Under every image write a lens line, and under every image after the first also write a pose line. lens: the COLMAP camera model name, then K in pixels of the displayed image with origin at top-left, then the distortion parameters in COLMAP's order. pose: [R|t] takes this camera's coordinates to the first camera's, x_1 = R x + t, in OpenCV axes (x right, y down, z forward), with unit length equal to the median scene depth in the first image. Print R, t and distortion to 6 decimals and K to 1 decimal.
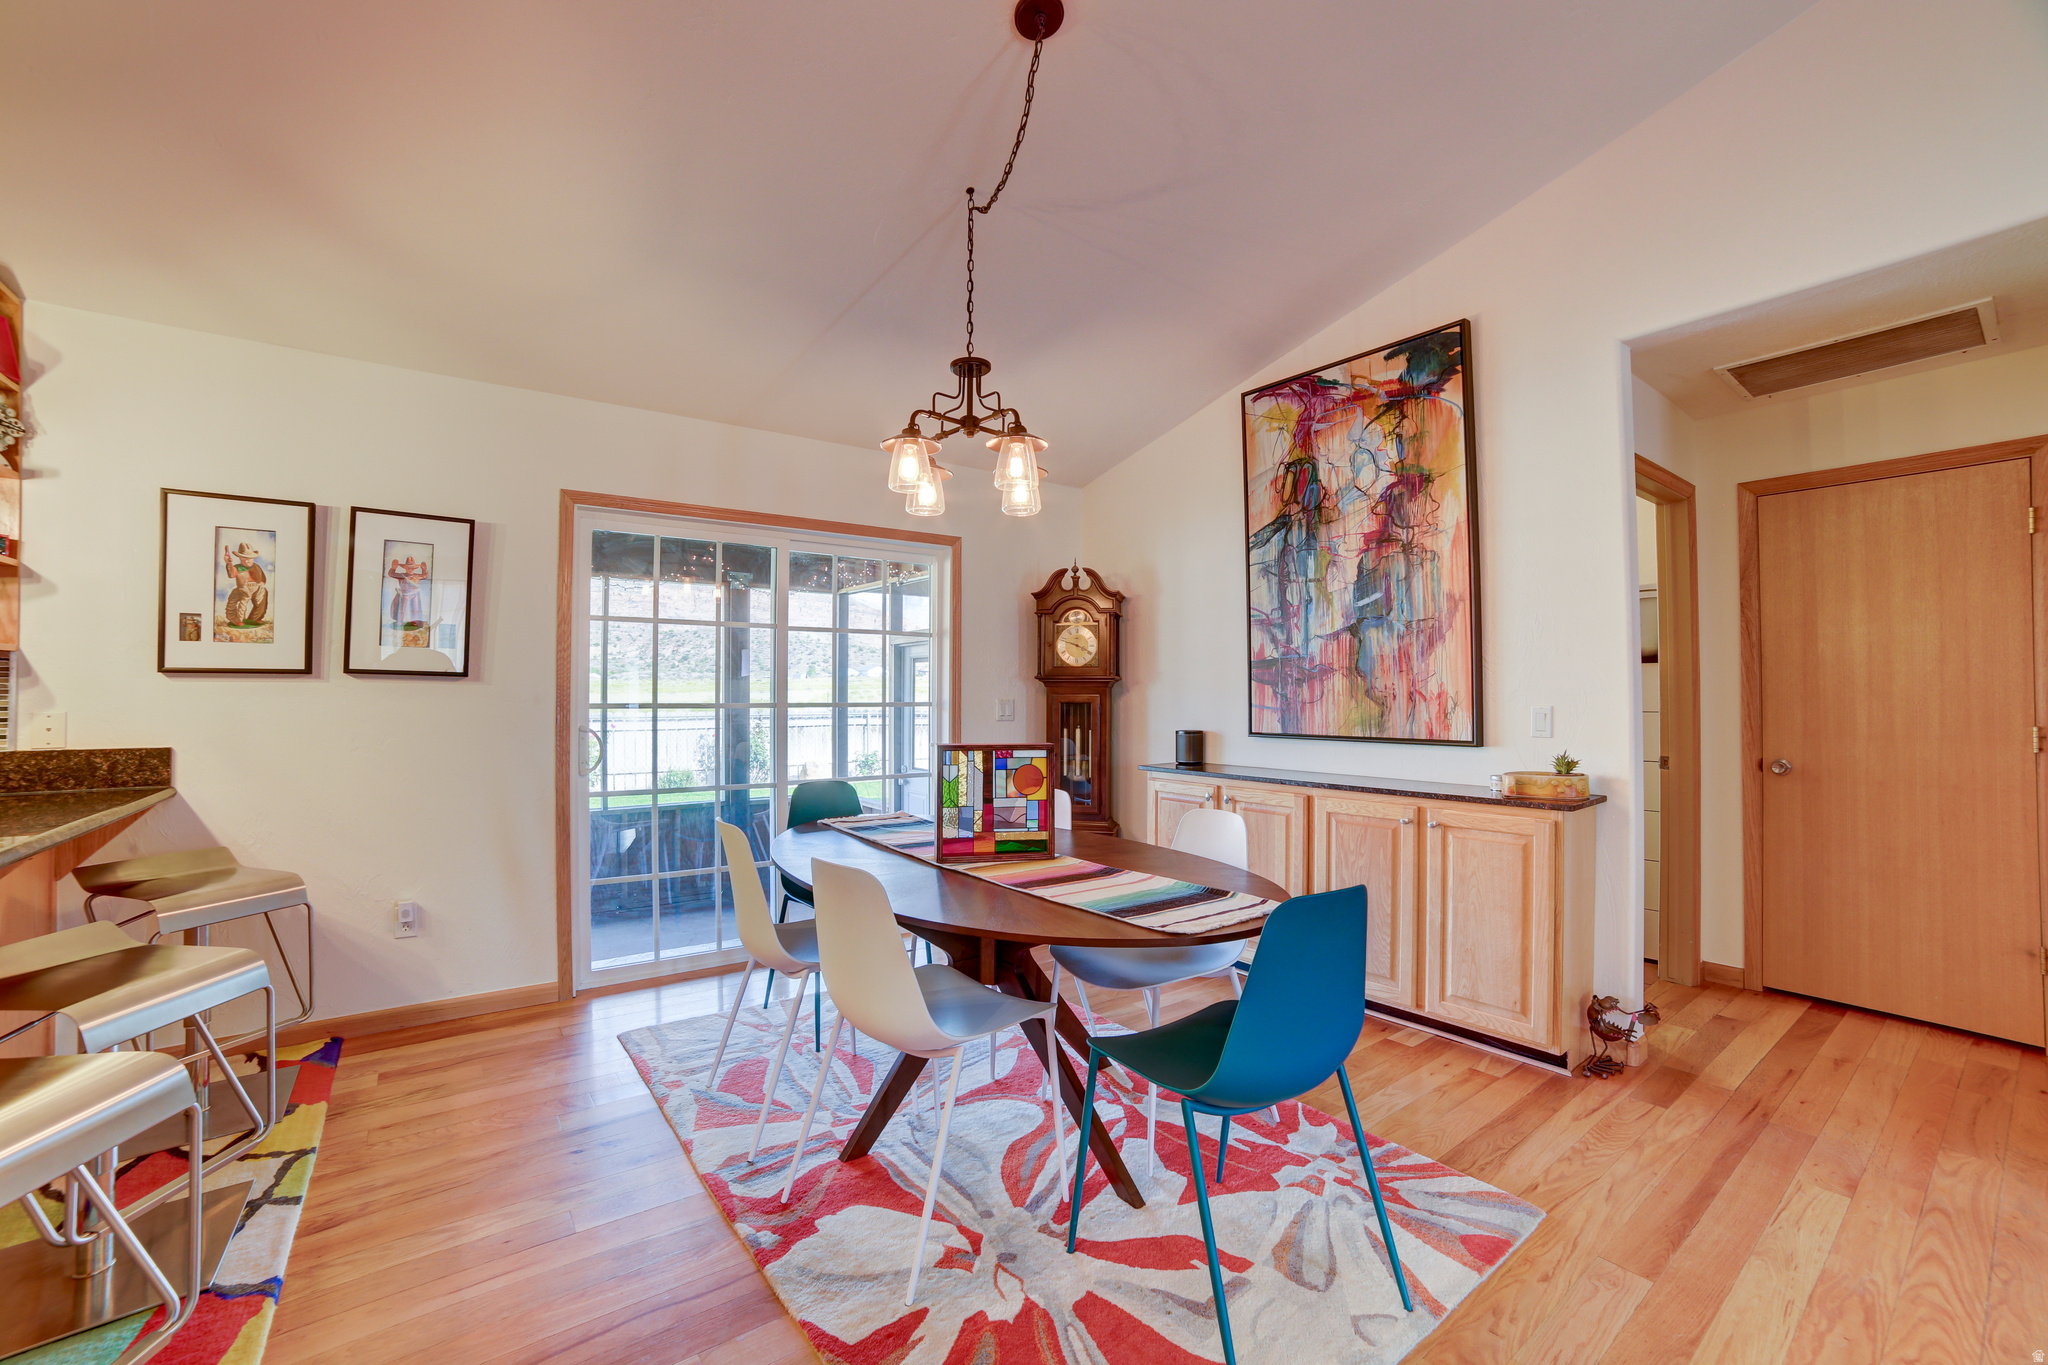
lens RADIAL K [[833.1, 0, 1010.9], [0, 833.1, 679.8], [0, 0, 1]] dist [-0.103136, 0.034694]
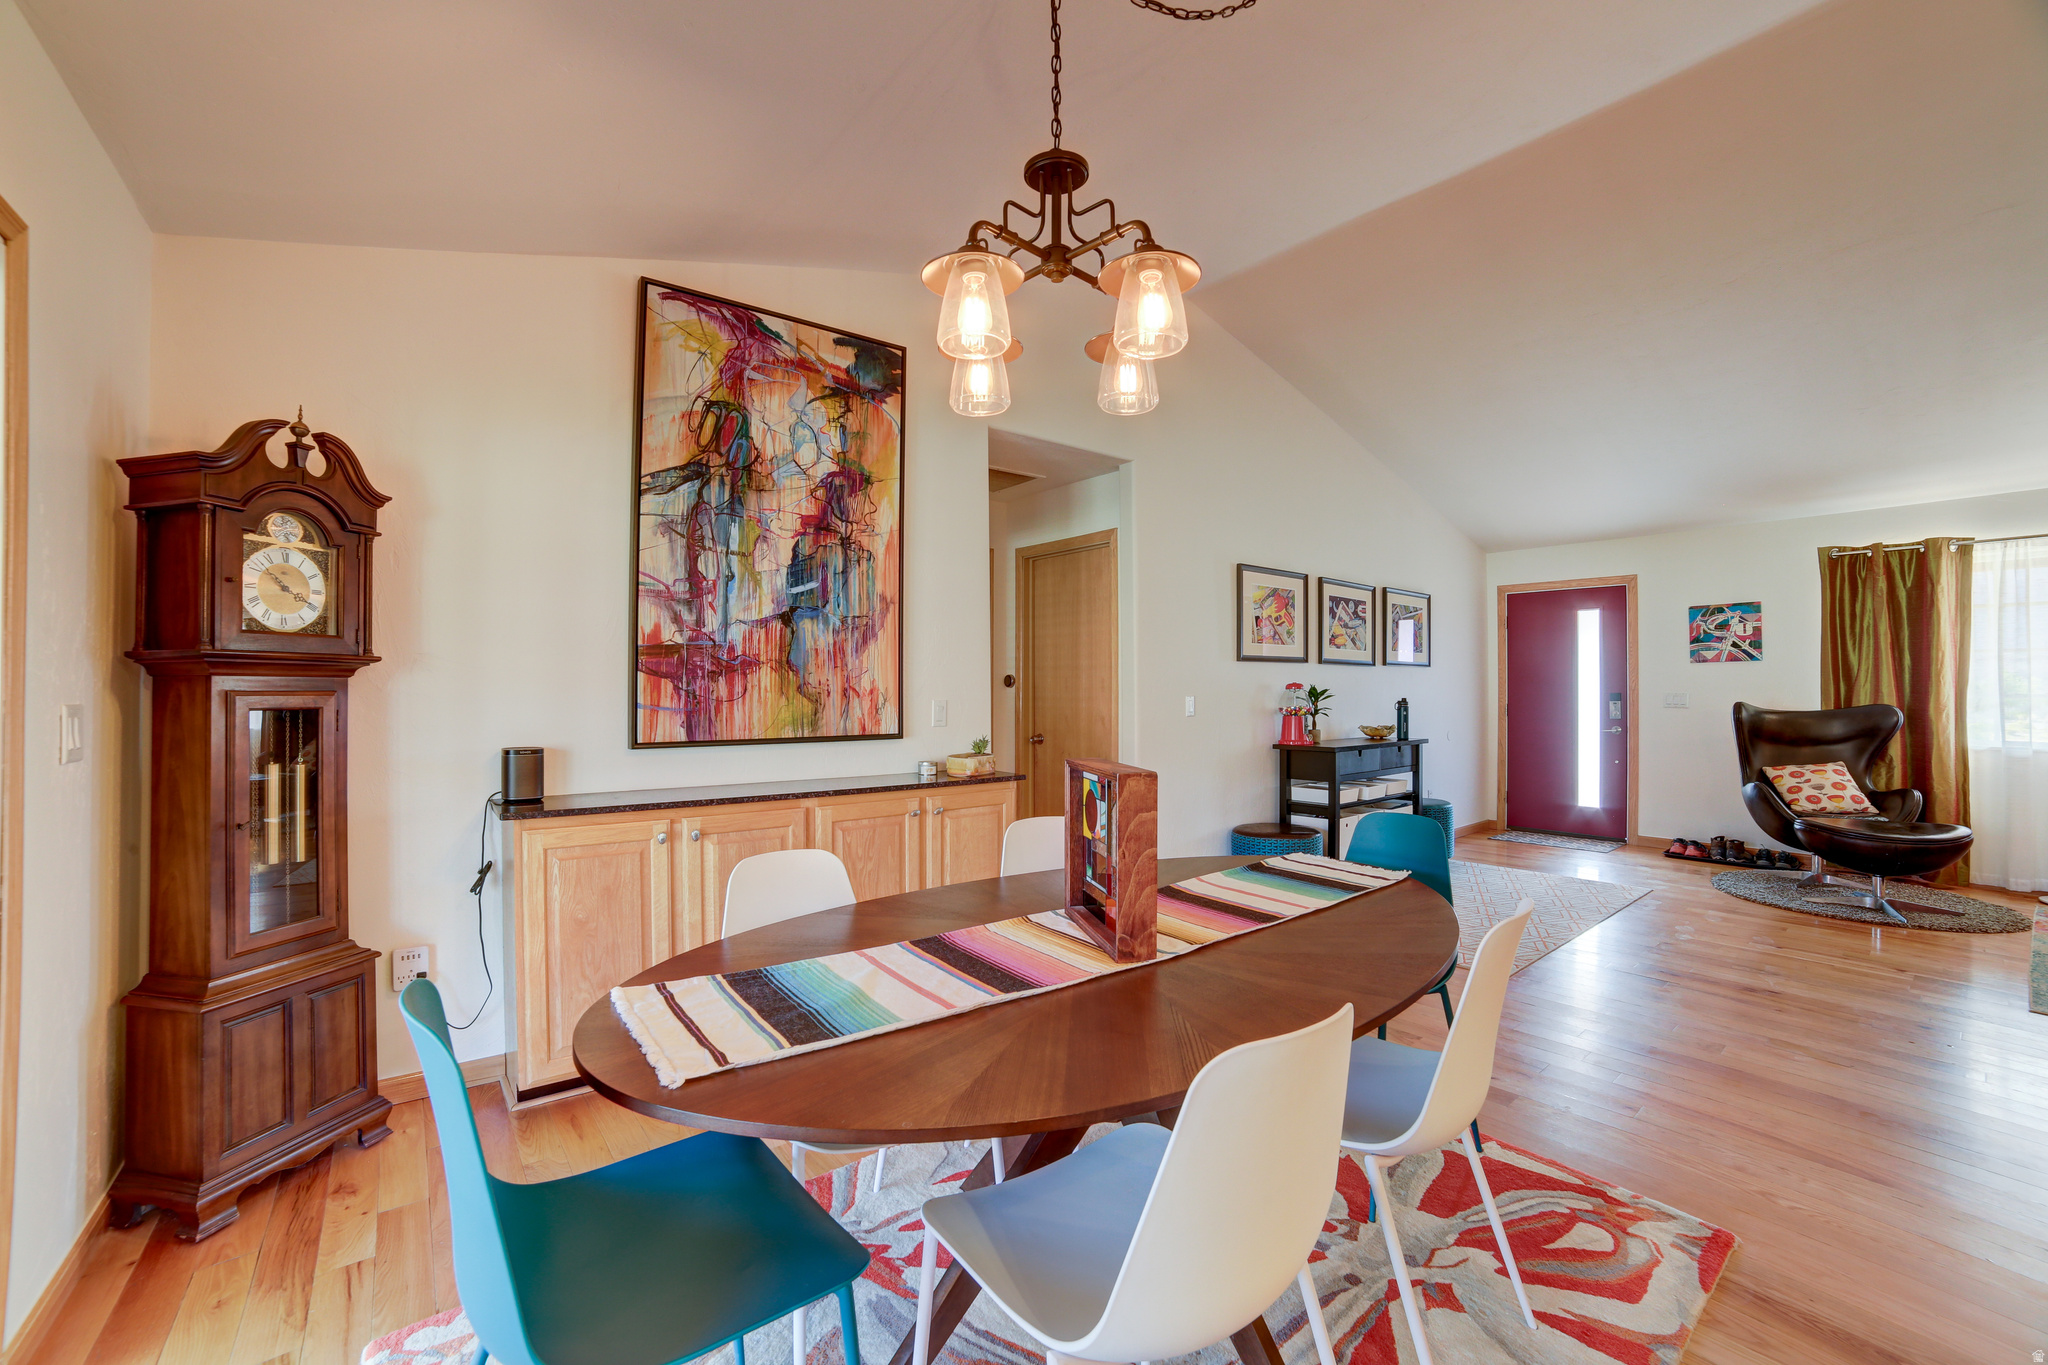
lens RADIAL K [[833.1, 0, 1010.9], [0, 833.1, 679.8], [0, 0, 1]] dist [-0.103136, 0.034694]
pose [[-0.028497, 0.010904, 0.999534, -0.509047], [-0.014586, 0.999830, -0.011323, 0.012943], [-0.999487, -0.014902, -0.028334, 0.808000]]
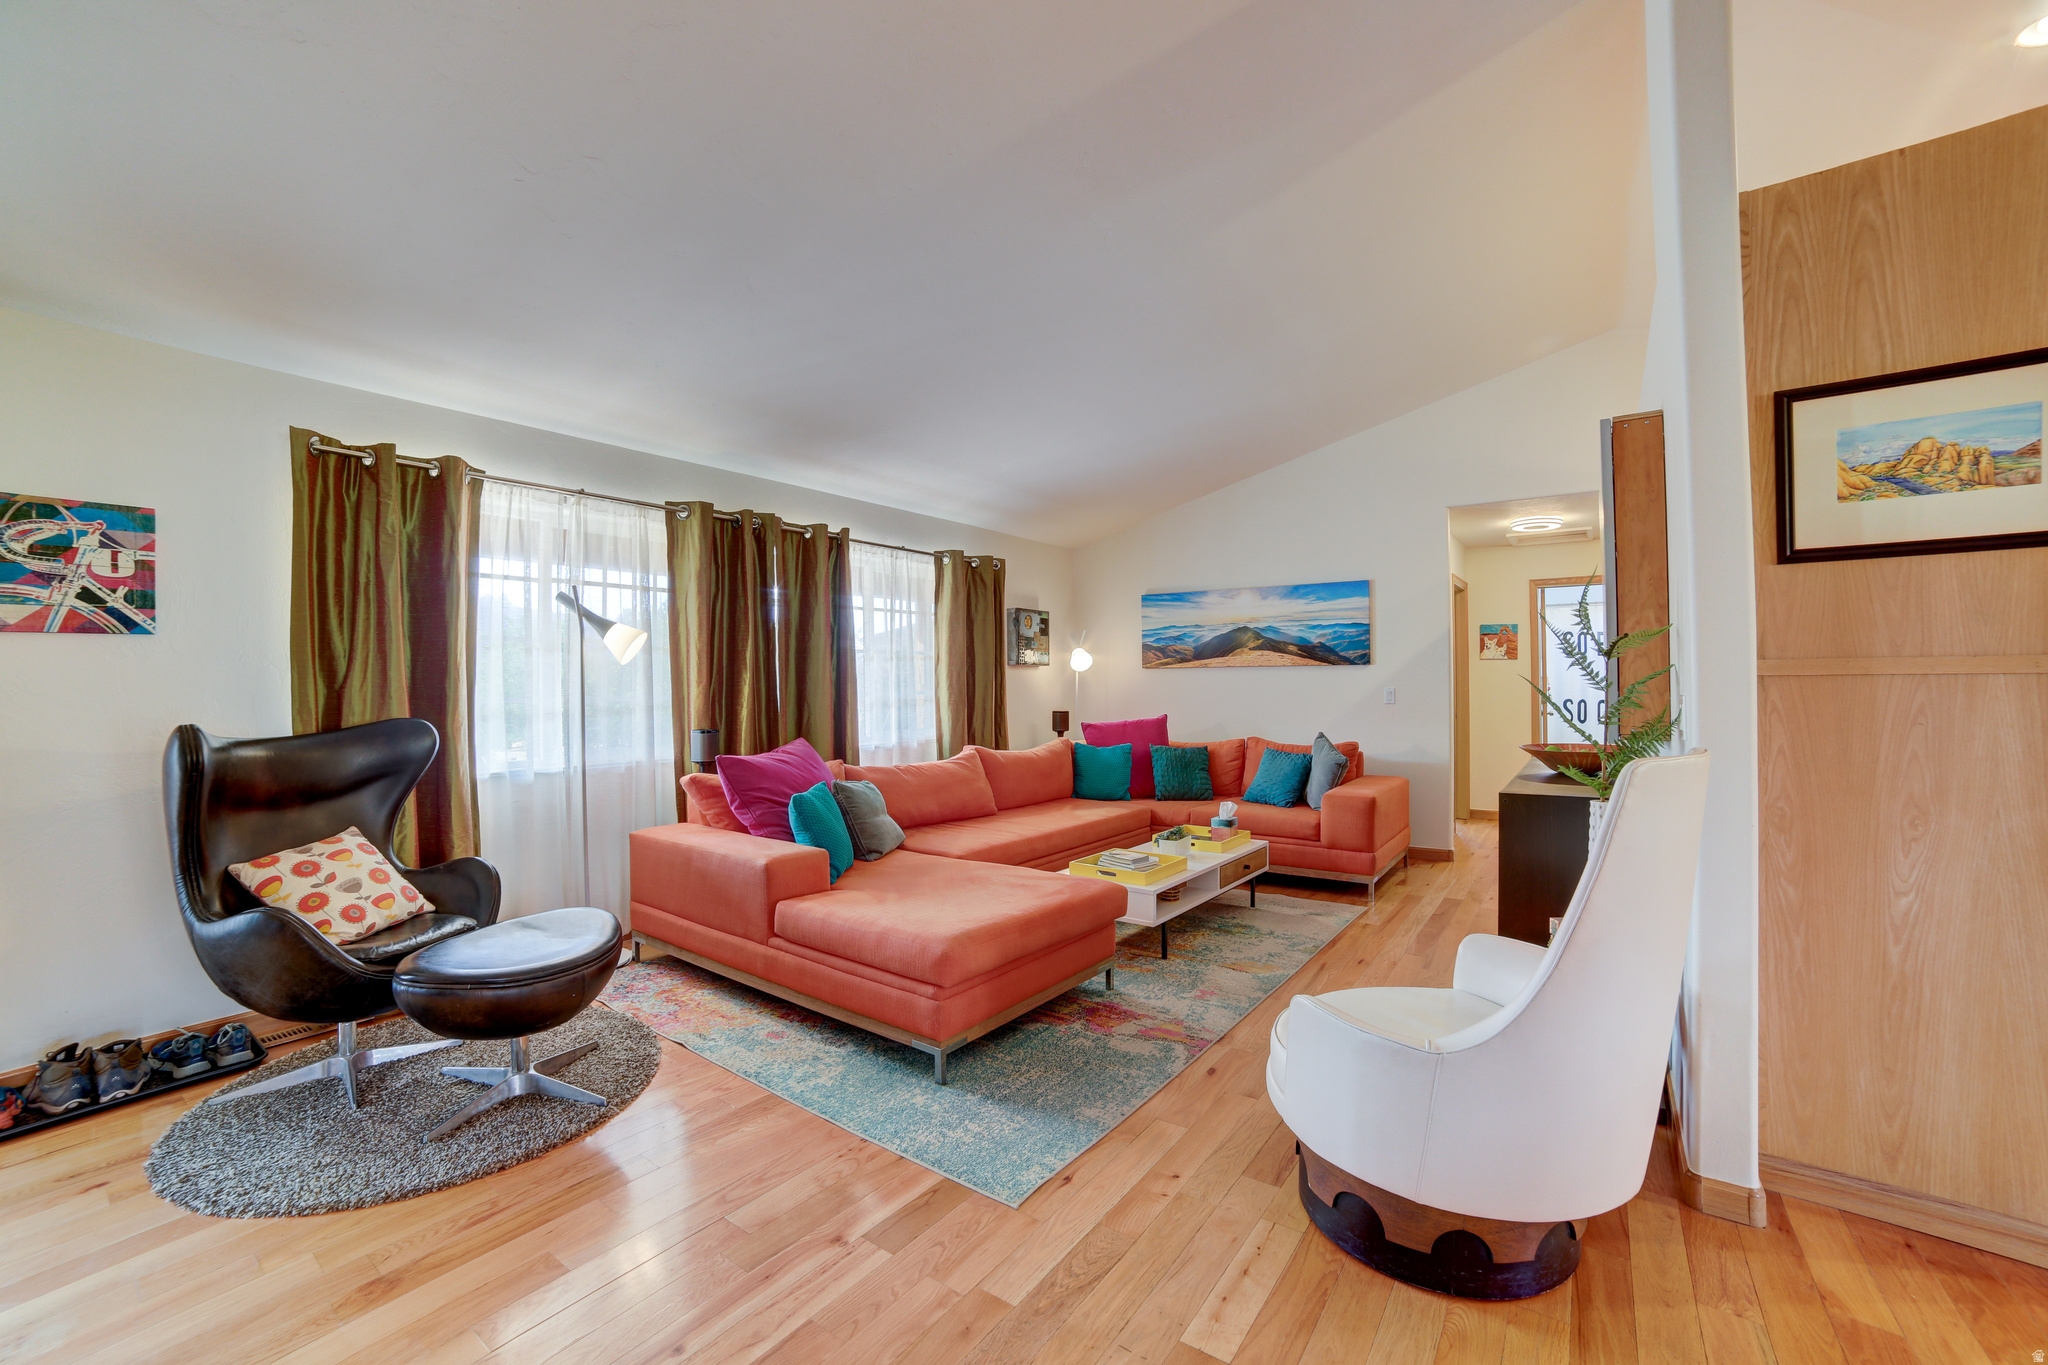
lens RADIAL K [[833.1, 0, 1010.9], [0, 833.1, 679.8], [0, 0, 1]] dist [-0.103136, 0.034694]
pose [[-0.954834, 0.008321, -0.297023, 0.542934], [0.014851, 0.999695, -0.019733, 0.003193], [0.296768, -0.023253, -0.954666, 0.137264]]
